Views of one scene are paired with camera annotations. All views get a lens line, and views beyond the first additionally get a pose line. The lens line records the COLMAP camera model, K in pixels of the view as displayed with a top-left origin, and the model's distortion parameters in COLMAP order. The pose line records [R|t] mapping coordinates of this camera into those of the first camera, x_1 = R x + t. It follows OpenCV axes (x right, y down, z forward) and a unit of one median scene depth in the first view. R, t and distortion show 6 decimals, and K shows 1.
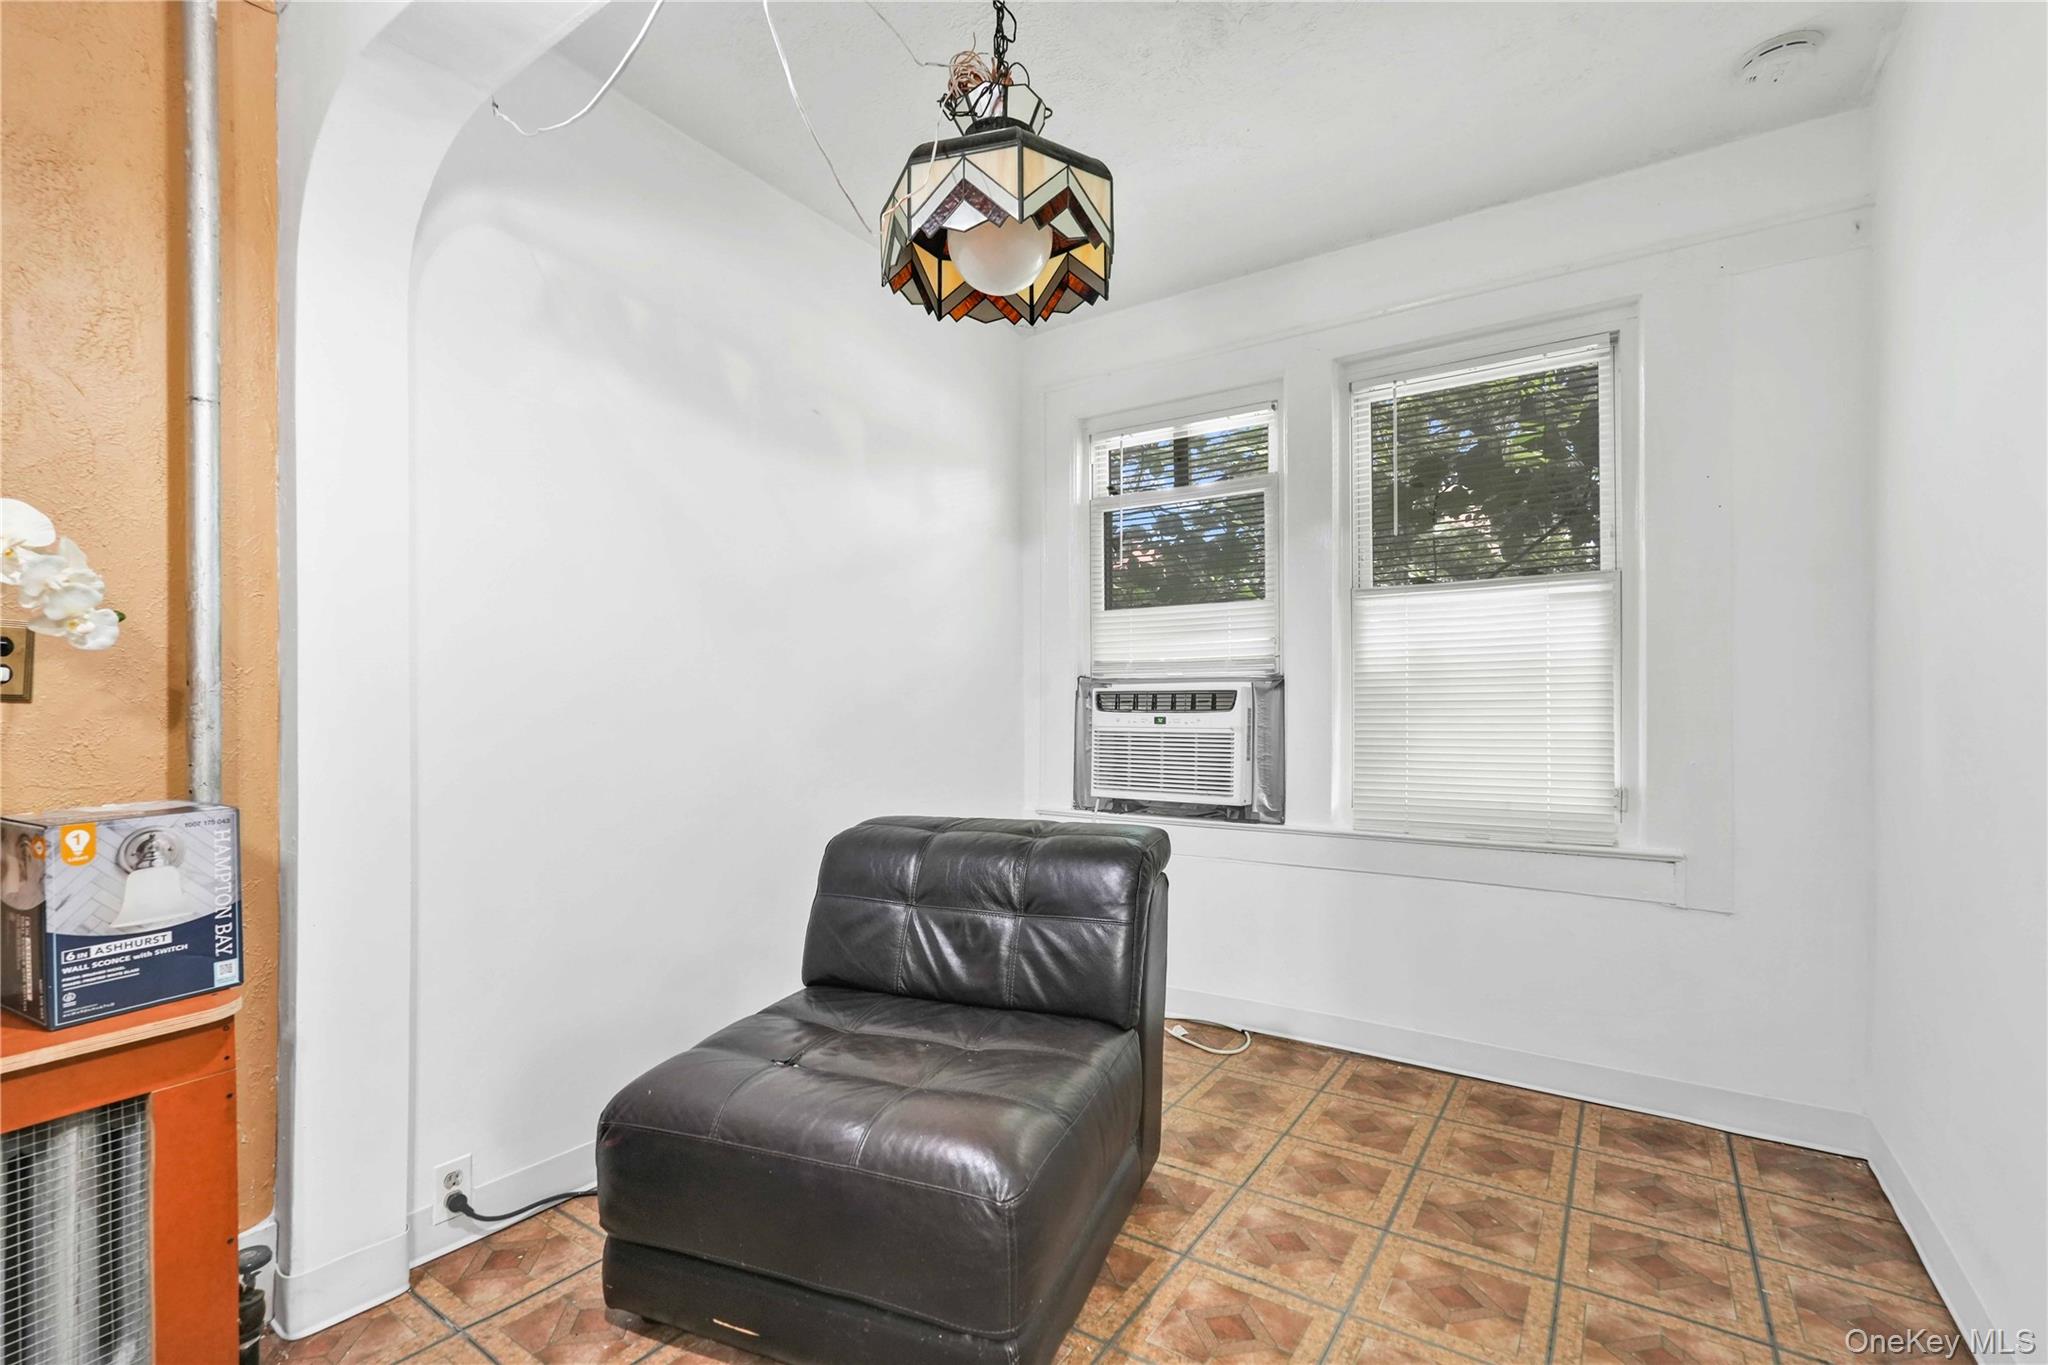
lens RADIAL K [[914.0, 0, 1028.1], [0, 914.0, 679.4], [0, 0, 1]] dist [-0.015039, 0.008443]
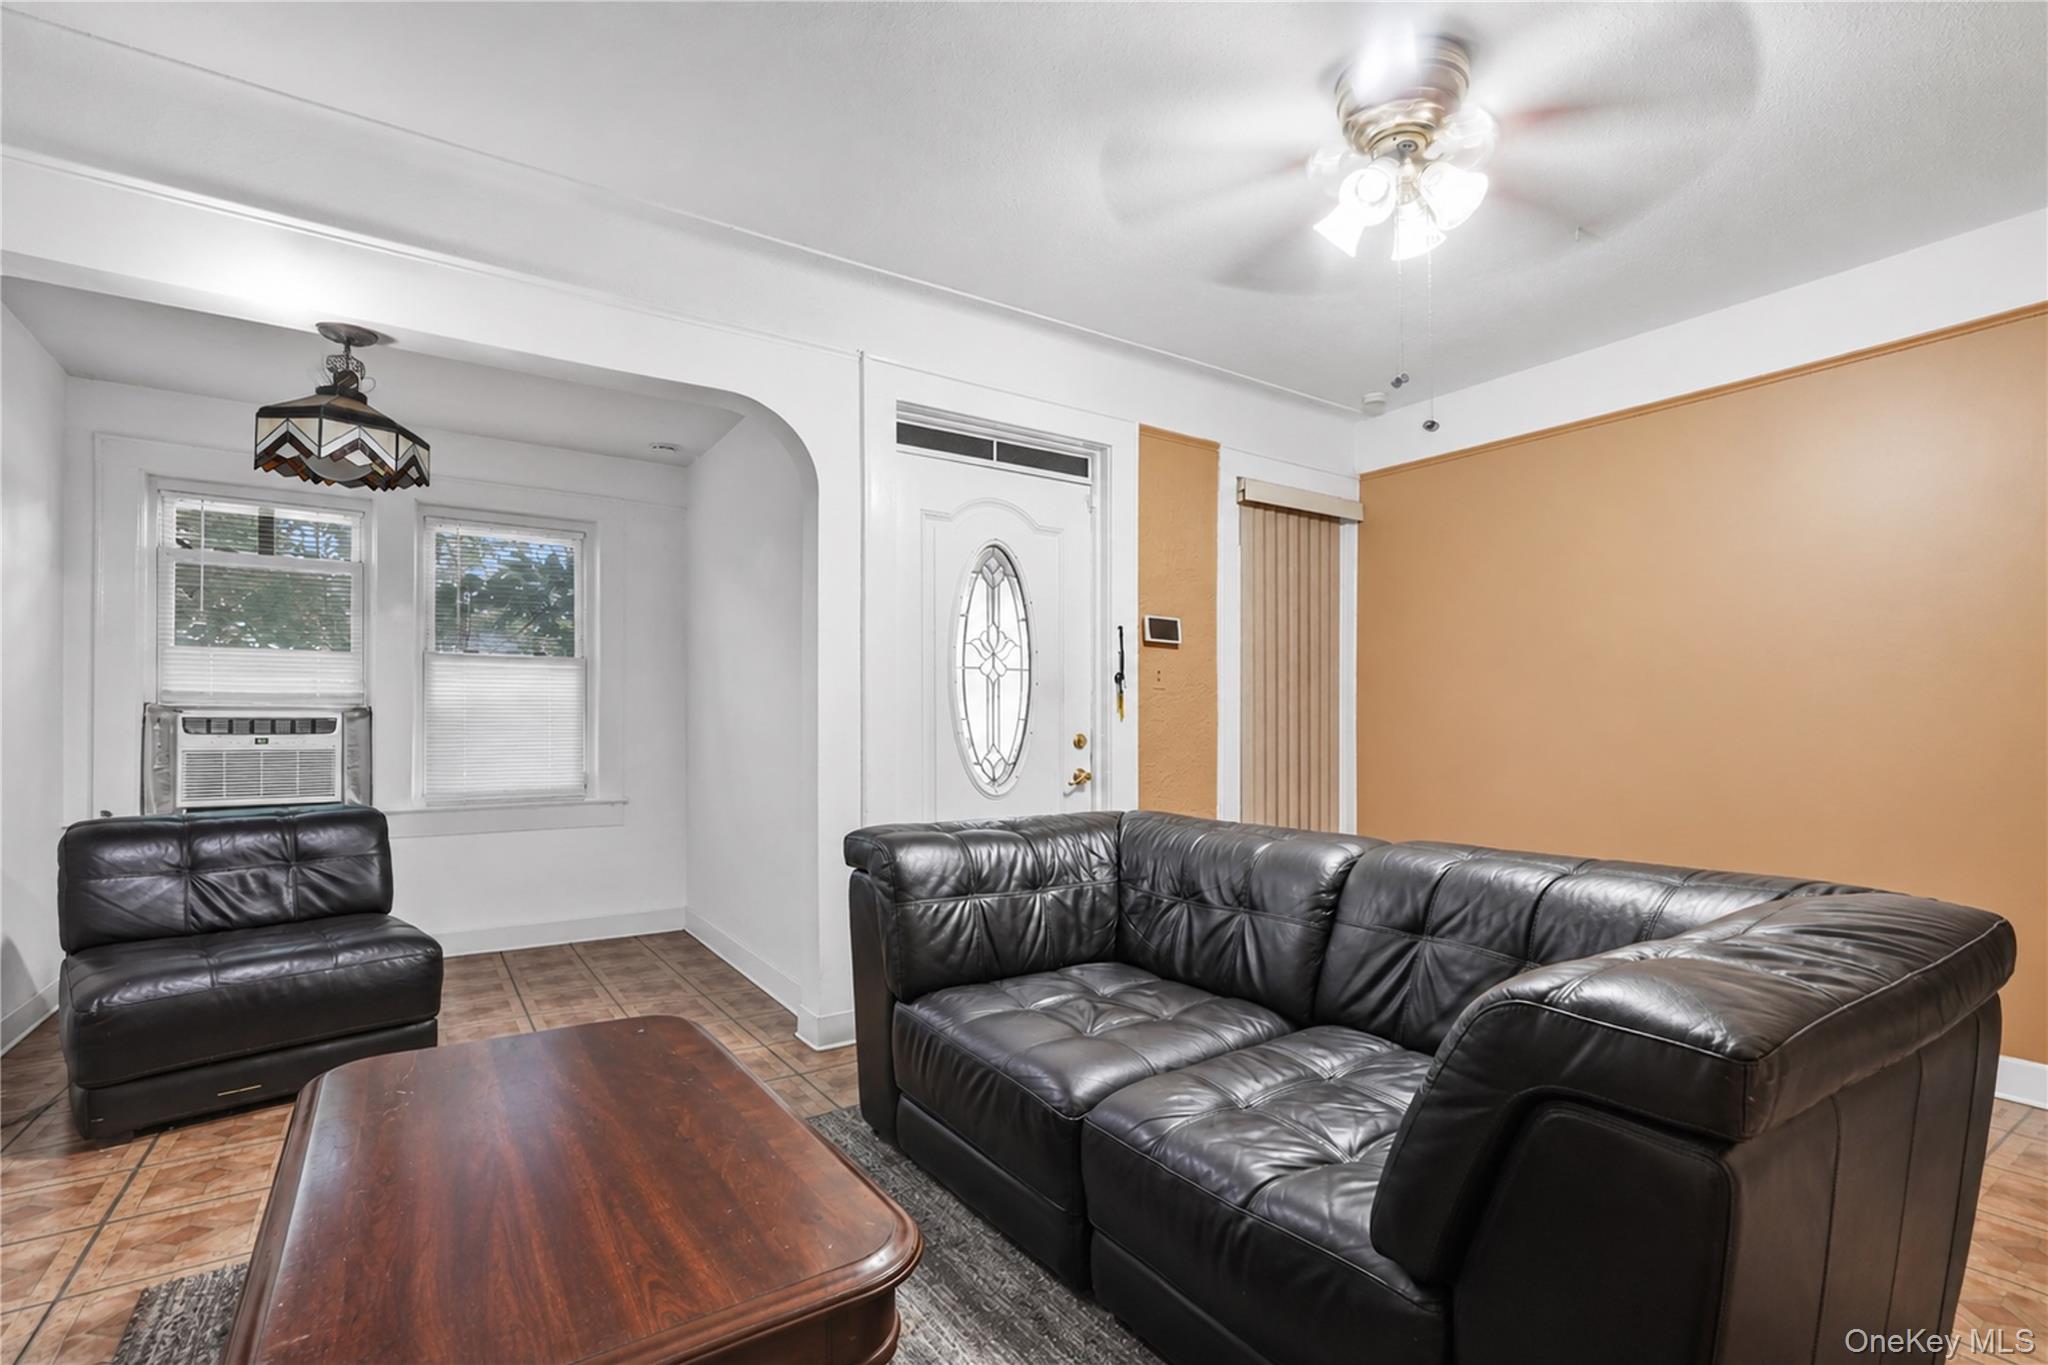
lens RADIAL K [[914.0, 0, 1026.7], [0, 914.0, 696.8], [0, 0, 1]] dist [-0.015039, 0.008443]
pose [[0.365315, 0.031745, 0.930343, -0.655953], [-0.021649, 0.999438, -0.025601, -0.007906], [-0.930632, -0.010789, 0.365797, -0.469543]]
